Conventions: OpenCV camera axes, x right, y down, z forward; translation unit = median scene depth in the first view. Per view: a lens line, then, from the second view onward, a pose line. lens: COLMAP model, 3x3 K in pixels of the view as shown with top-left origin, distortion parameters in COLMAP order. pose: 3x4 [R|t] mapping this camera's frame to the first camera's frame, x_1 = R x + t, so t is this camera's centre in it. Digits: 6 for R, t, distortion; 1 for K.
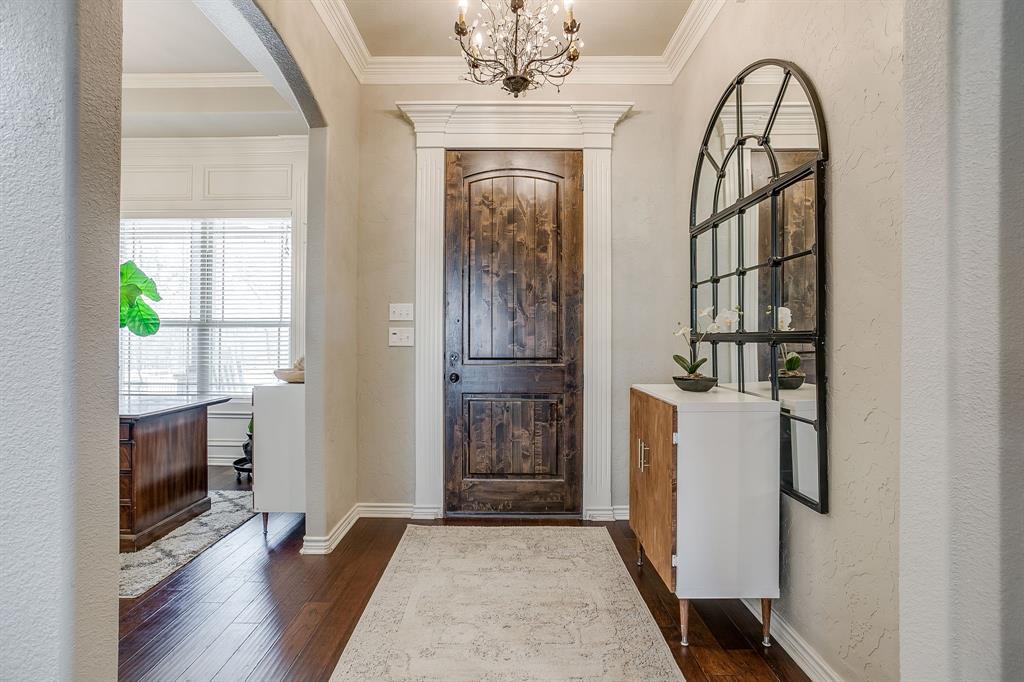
lens RADIAL K [[490.7, 0, 511.1], [0, 490.7, 334.7], [0, 0, 1]] dist [-0.003987, -0.000233]
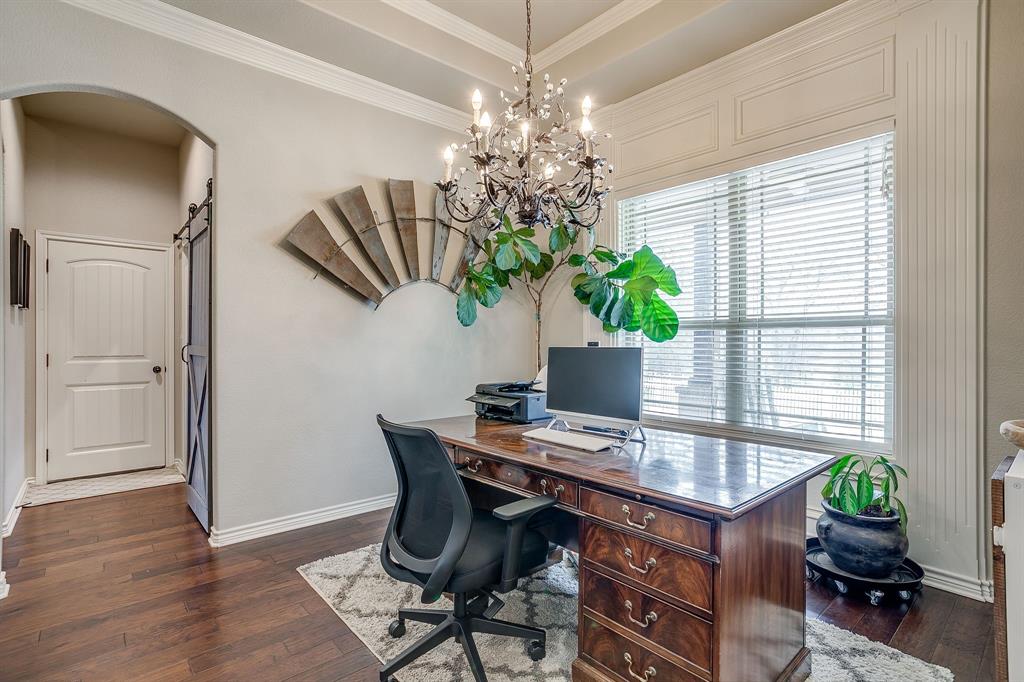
lens RADIAL K [[492.3, 0, 512.2], [0, 492.3, 340.3], [0, 0, 1]] dist [-0.024393, 0.011317]
pose [[0.659858, -0.001660, -0.751389, -0.315558], [0.004981, 0.999985, 0.002165, -0.002038], [0.751374, -0.005171, 0.659856, 0.305298]]
